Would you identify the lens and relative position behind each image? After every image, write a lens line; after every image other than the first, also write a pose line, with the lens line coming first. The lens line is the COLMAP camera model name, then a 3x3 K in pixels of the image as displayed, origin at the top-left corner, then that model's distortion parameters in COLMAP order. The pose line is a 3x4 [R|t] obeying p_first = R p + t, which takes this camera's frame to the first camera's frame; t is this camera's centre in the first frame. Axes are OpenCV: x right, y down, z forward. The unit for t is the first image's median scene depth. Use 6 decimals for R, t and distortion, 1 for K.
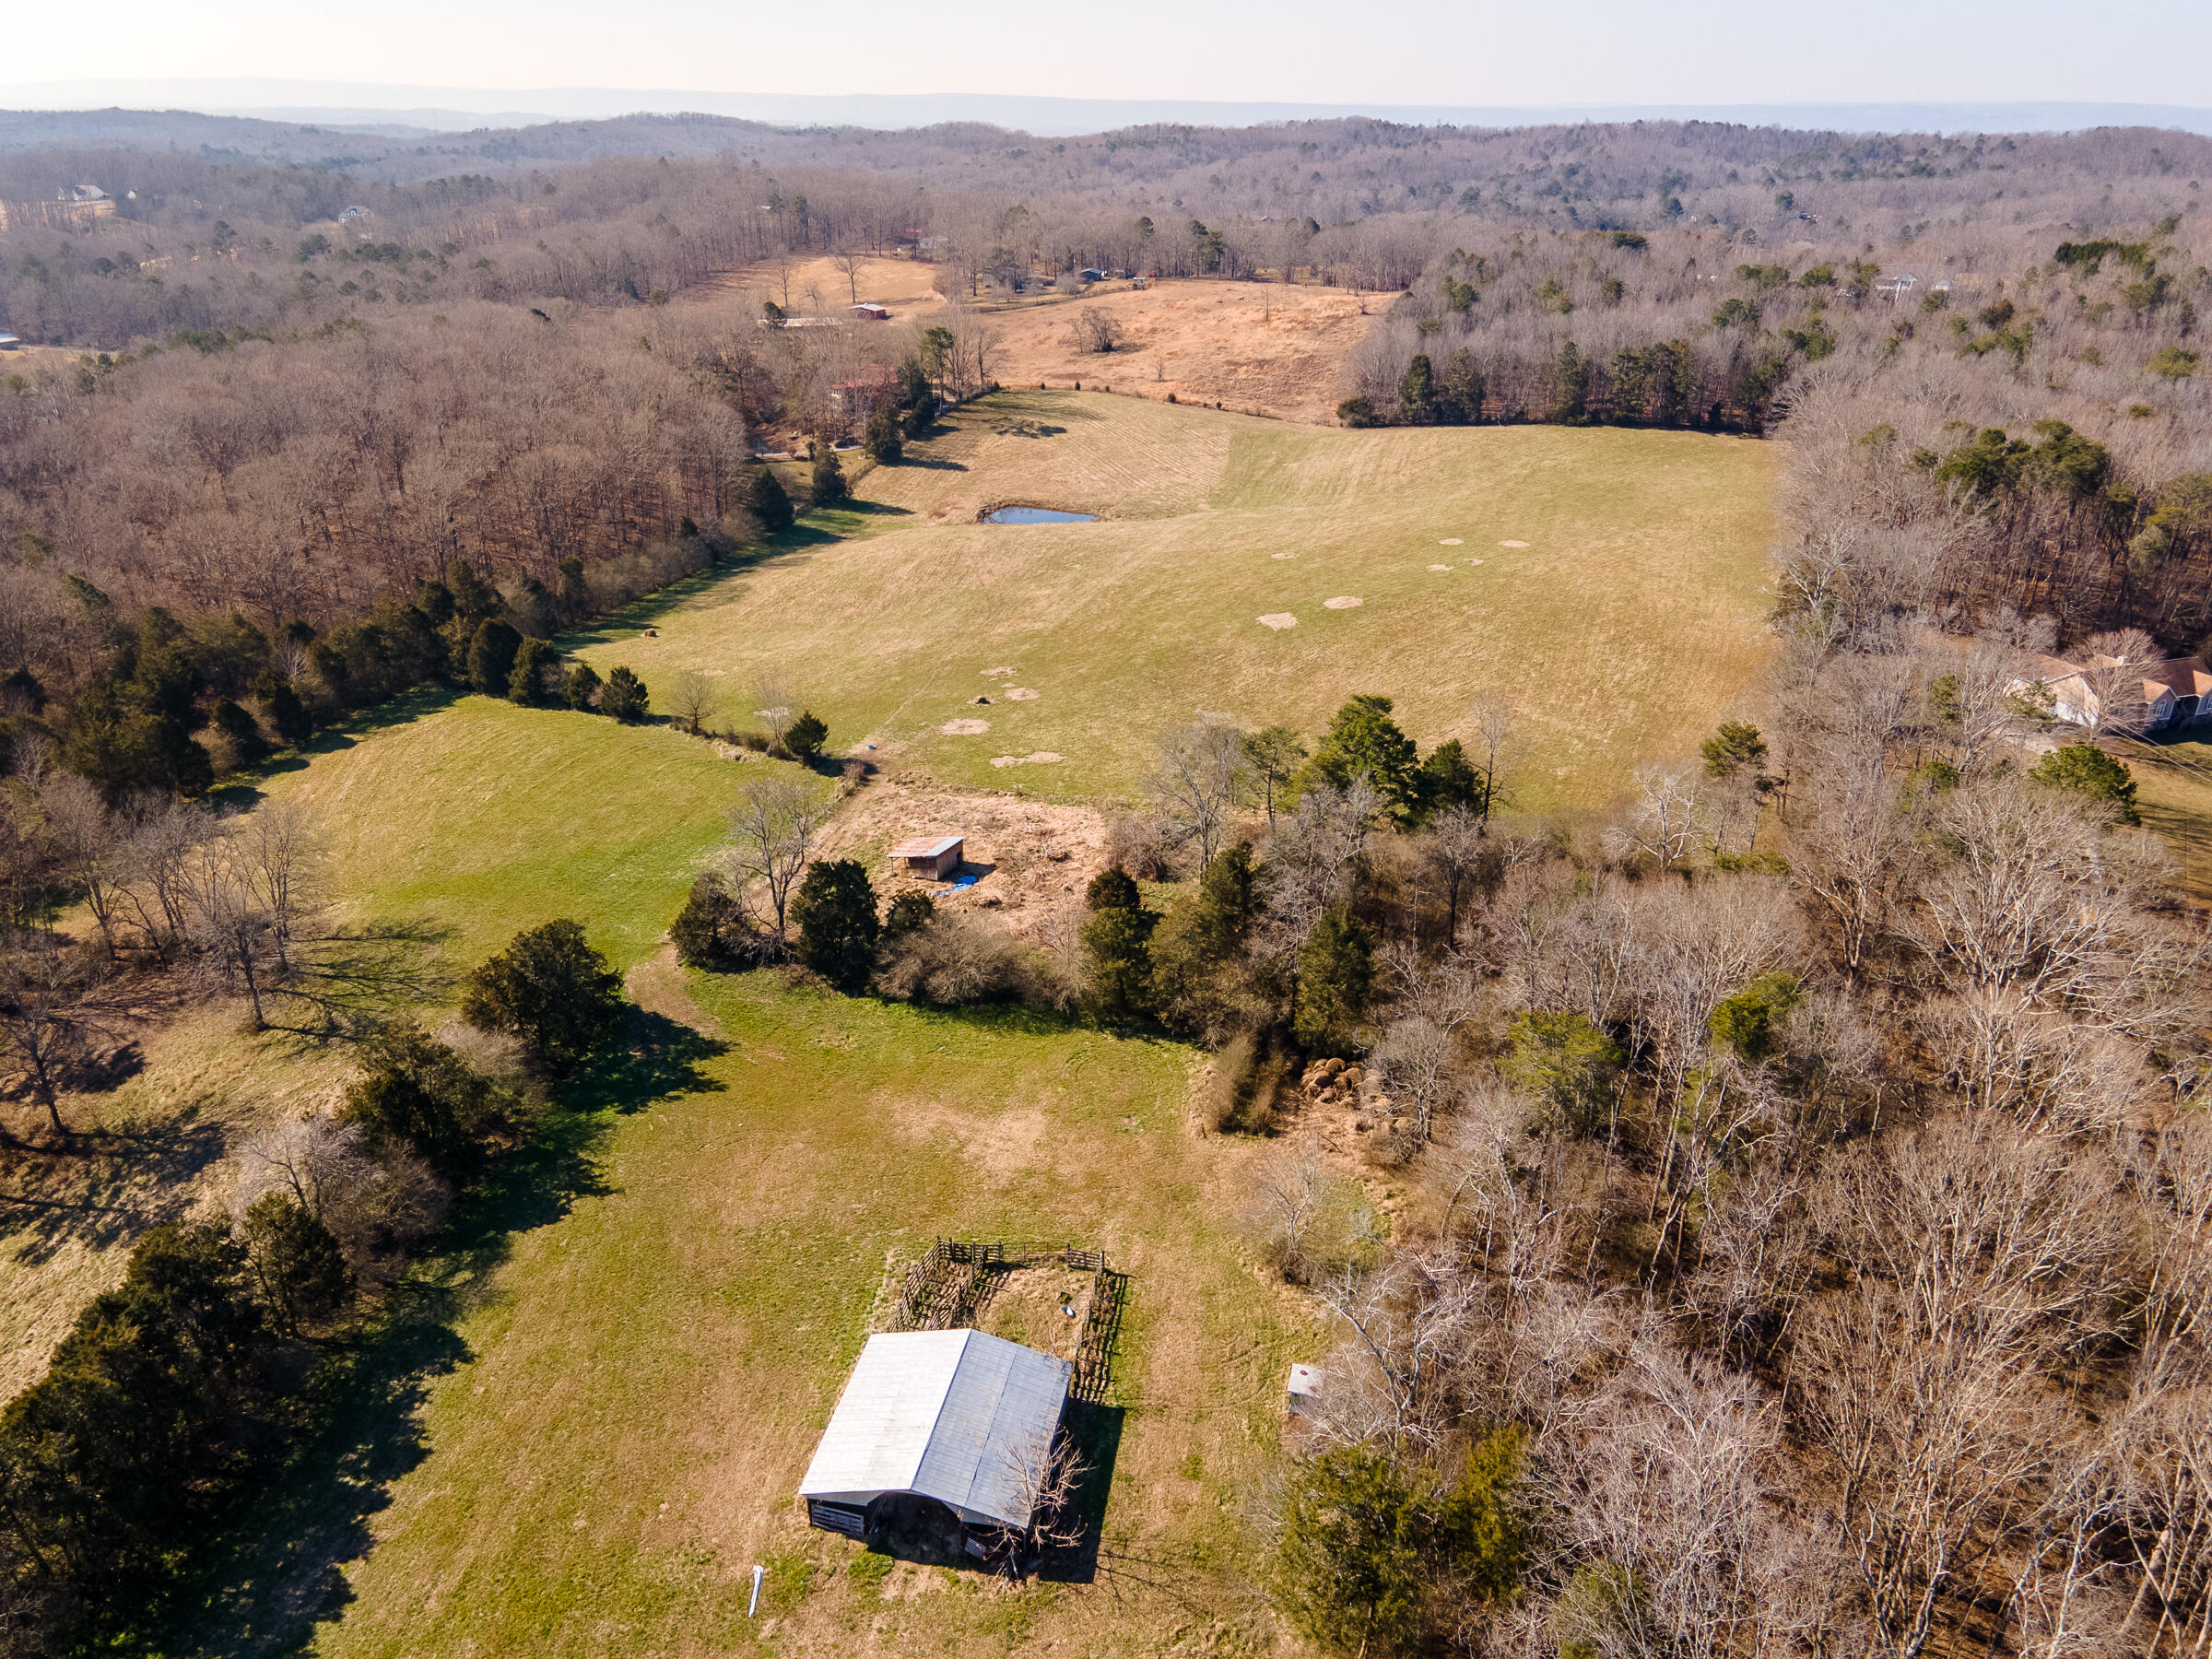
lens RADIAL K [[1596.2, 0, 1106.0], [0, 1596.2, 829.5], [0, 0, 1]] dist [0.013456, 0.036984]
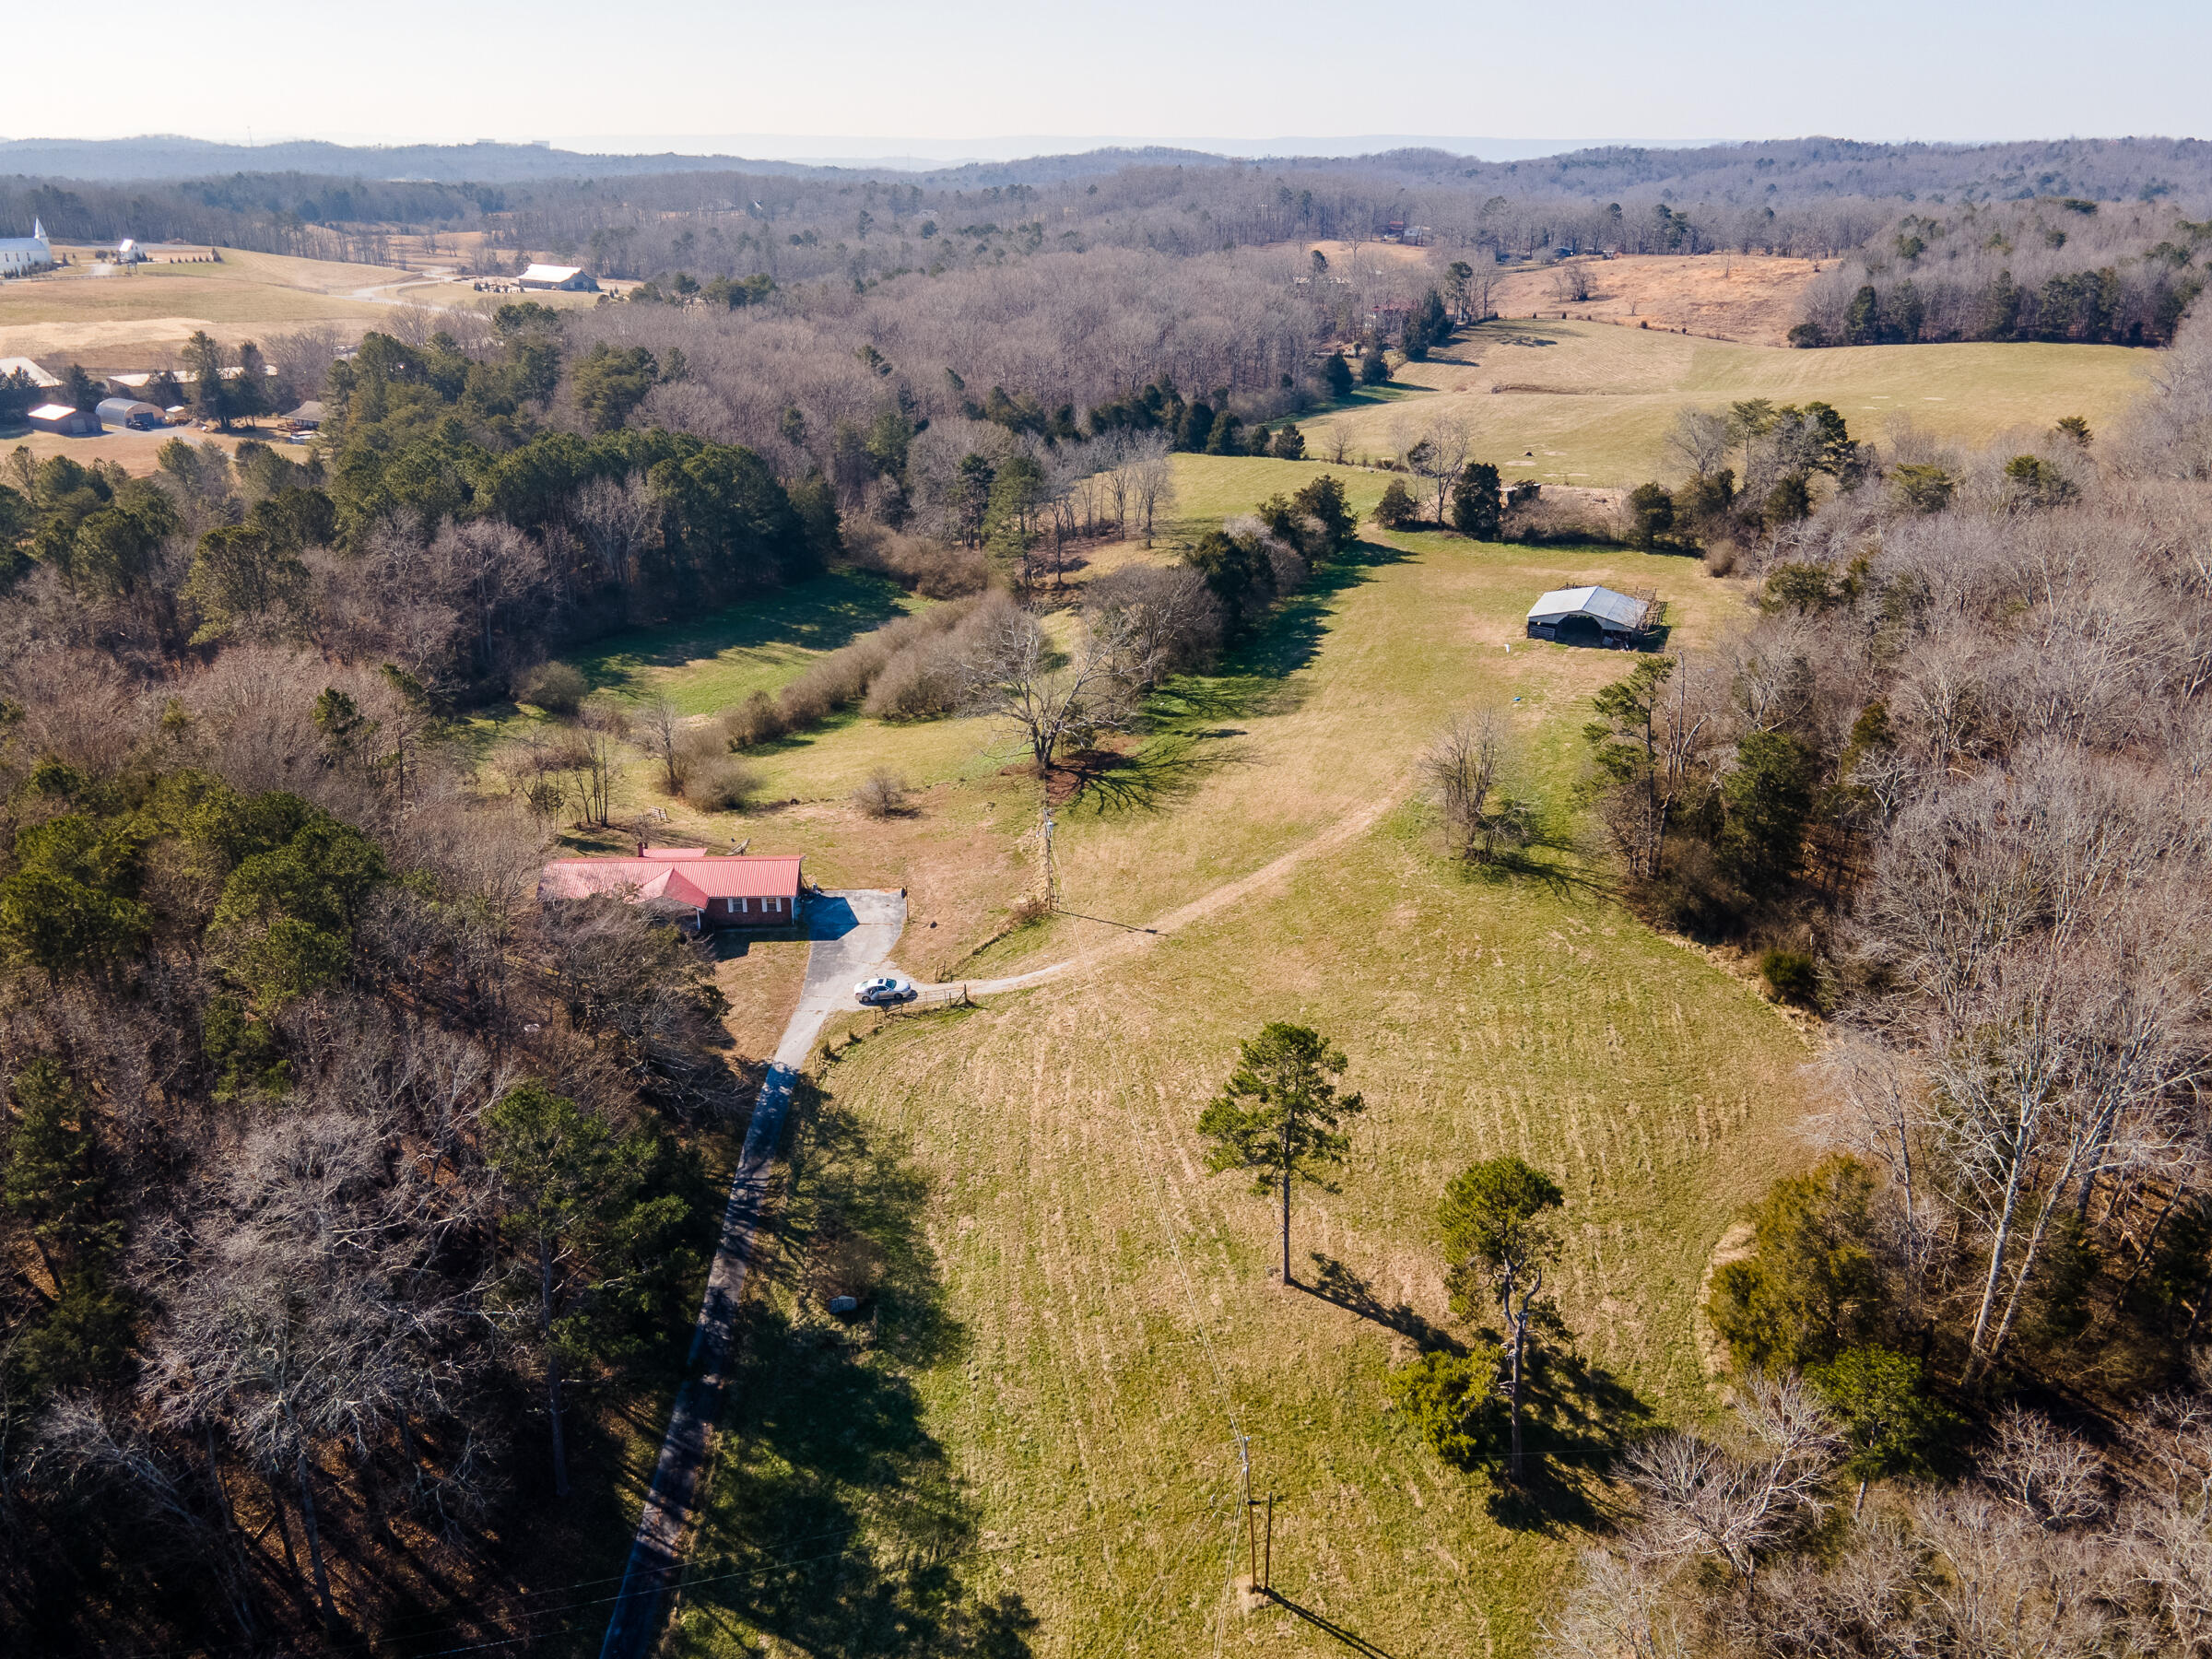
lens RADIAL K [[1596.2, 0, 1106.0], [0, 1596.2, 829.5], [0, 0, 1]] dist [0.013456, 0.036984]
pose [[0.970727, 0.090317, -0.222559, -0.133203], [-0.095299, 0.995380, -0.011725, 0.447023], [0.220472, 0.032592, 0.974849, -0.736880]]
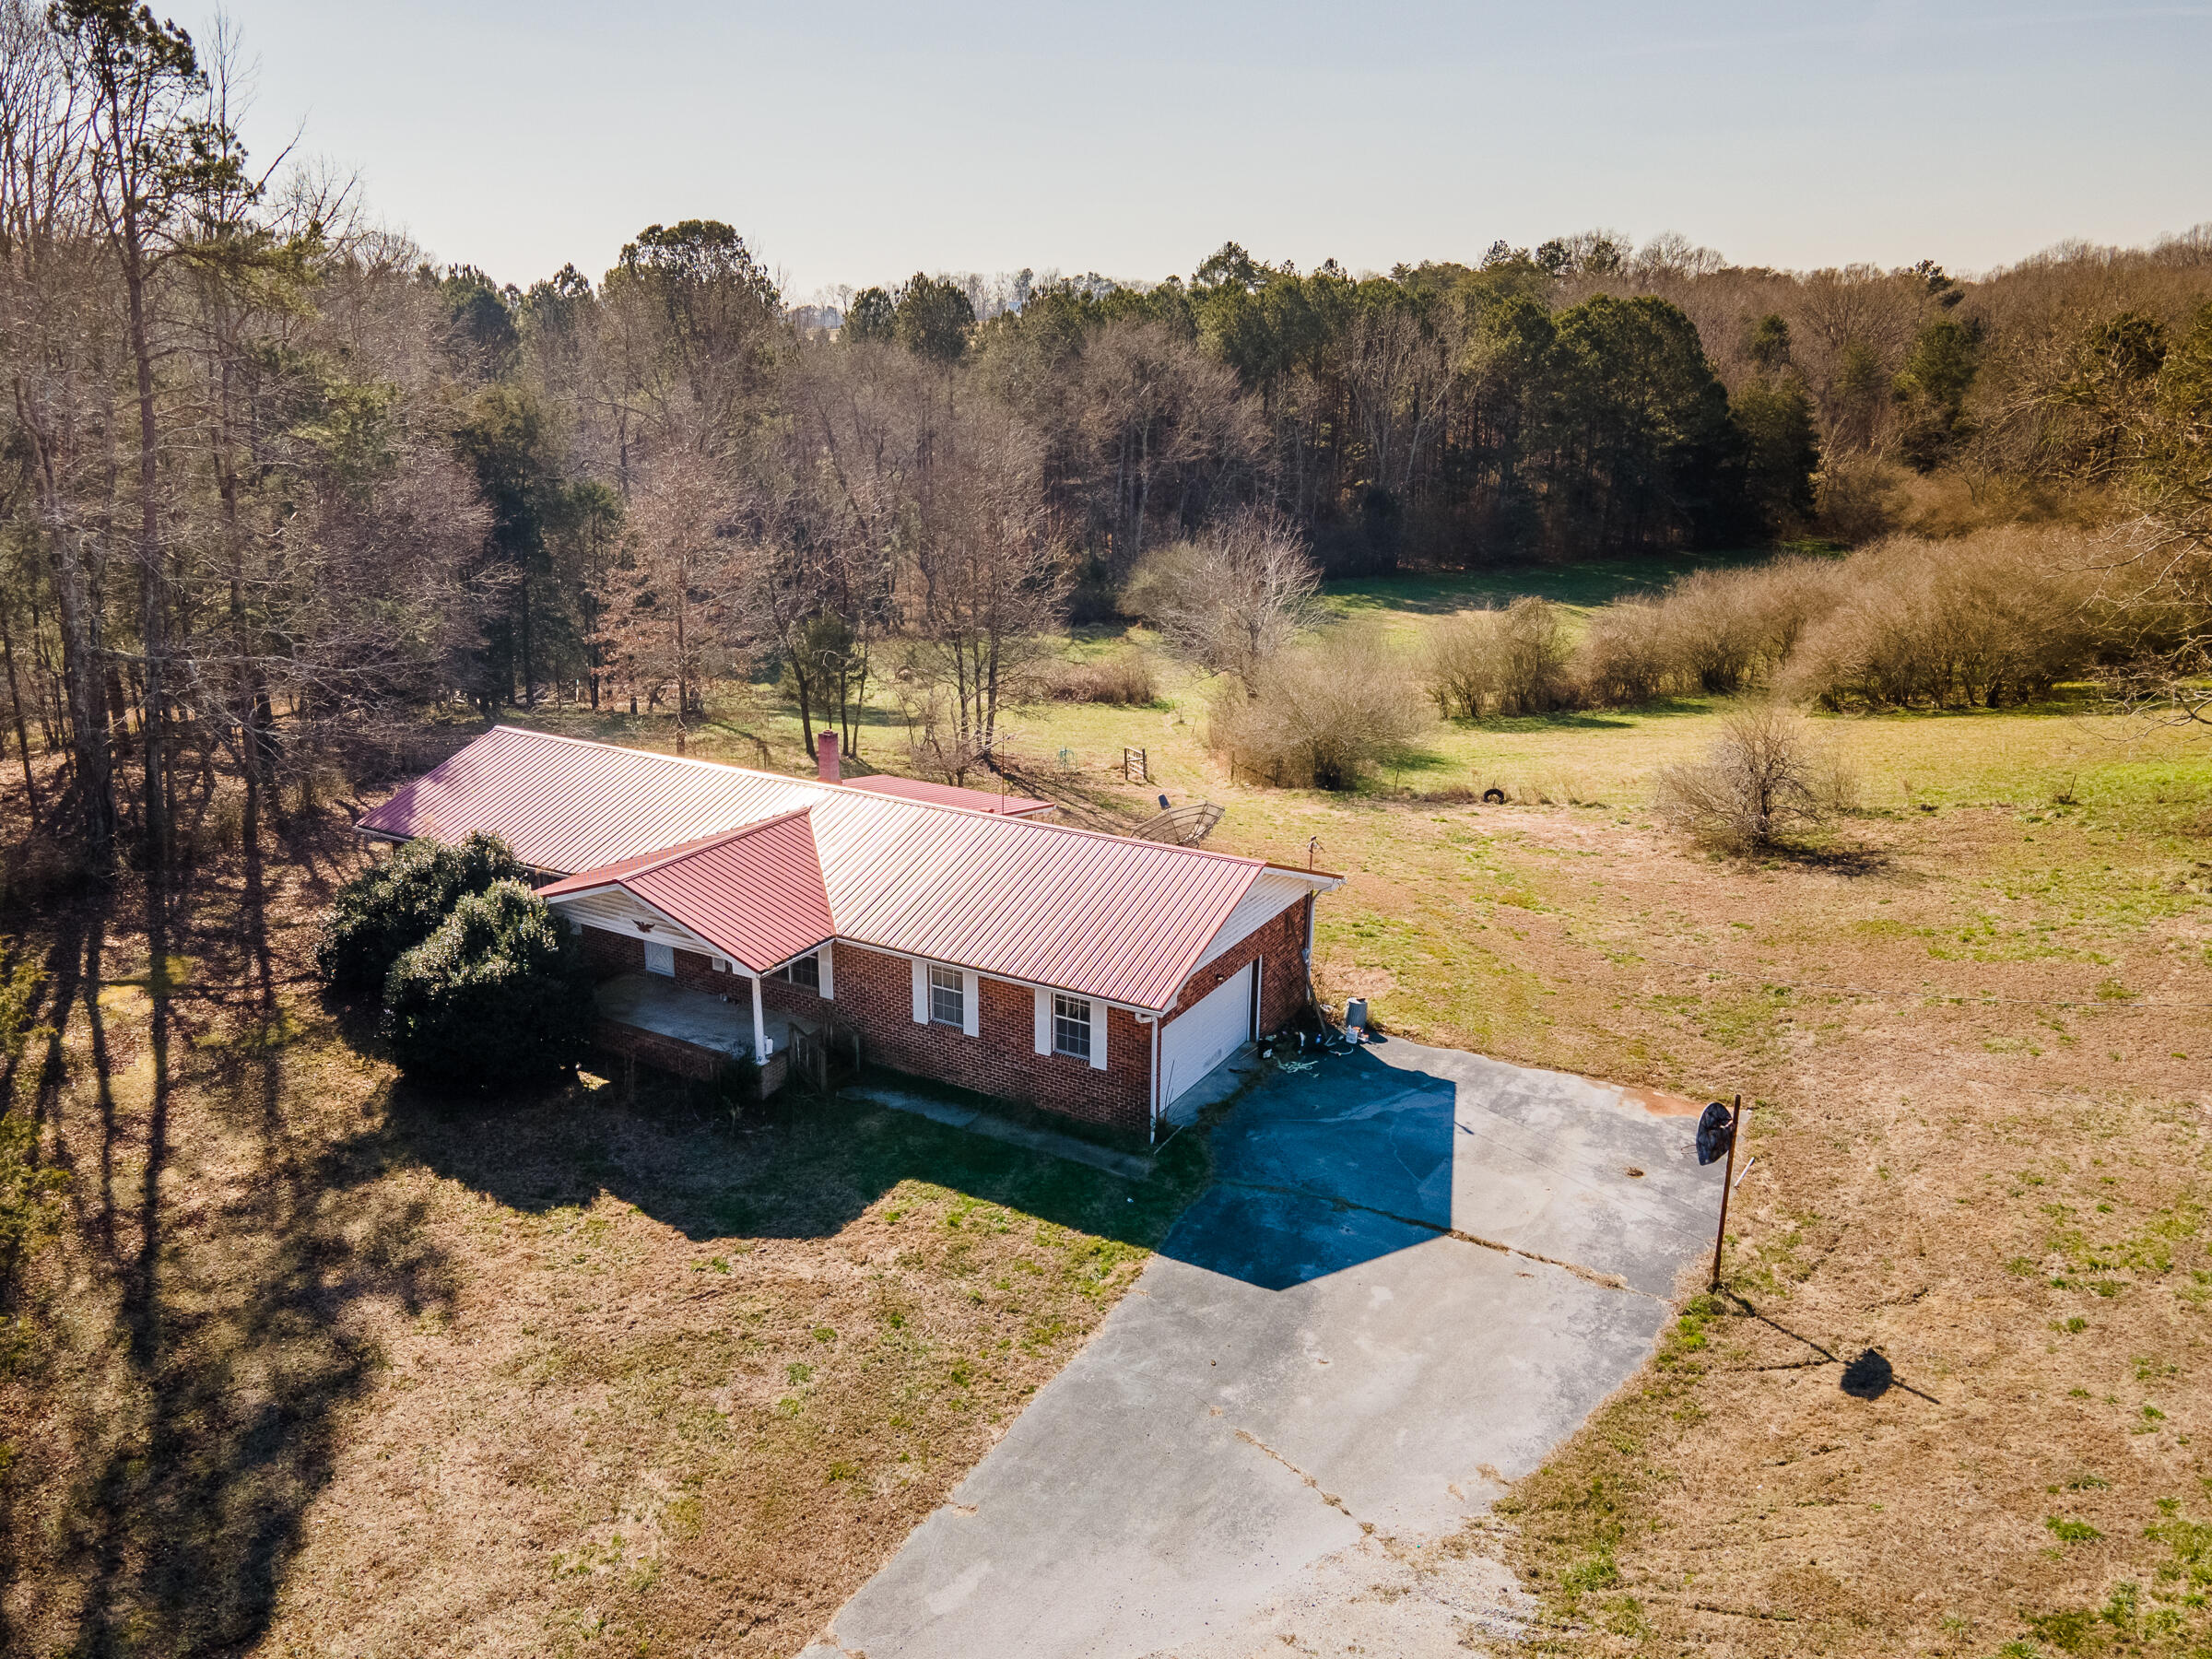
lens RADIAL K [[1596.2, 0, 1106.0], [0, 1596.2, 829.5], [0, 0, 1]] dist [0.013456, 0.036984]
pose [[0.667690, 0.203552, -0.716070, -0.381079], [-0.294841, 0.955541, -0.003295, 0.473349], [0.683563, 0.213327, 0.698020, -0.020473]]
